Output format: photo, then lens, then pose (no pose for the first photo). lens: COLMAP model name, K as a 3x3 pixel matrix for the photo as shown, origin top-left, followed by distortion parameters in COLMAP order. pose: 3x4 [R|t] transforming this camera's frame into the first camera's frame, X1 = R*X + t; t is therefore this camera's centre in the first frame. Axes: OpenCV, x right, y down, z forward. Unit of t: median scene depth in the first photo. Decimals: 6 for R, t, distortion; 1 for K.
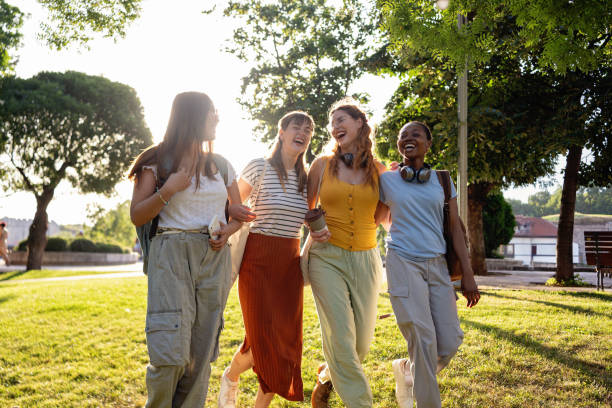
lens RADIAL K [[638.8, 0, 306.0], [0, 638.8, 204.0], [0, 0, 1]] dist [0.009092, 0.004856]
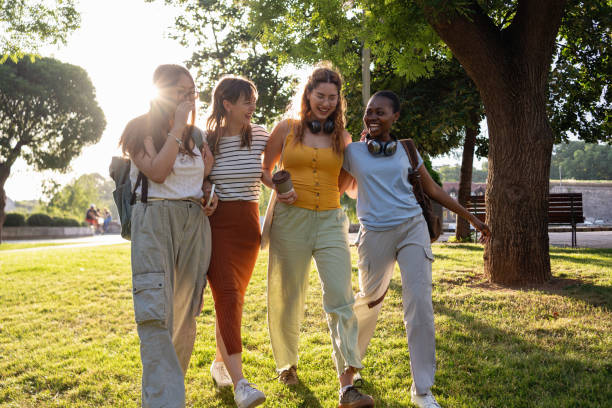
lens RADIAL K [[638.8, 0, 306.0], [0, 638.8, 204.0], [0, 0, 1]] dist [0.009092, 0.004856]
pose [[0.997933, -0.022972, 0.060022, 0.035577], [0.020169, 0.998696, 0.046893, -0.002555], [-0.061021, -0.045586, 0.997095, -0.108661]]
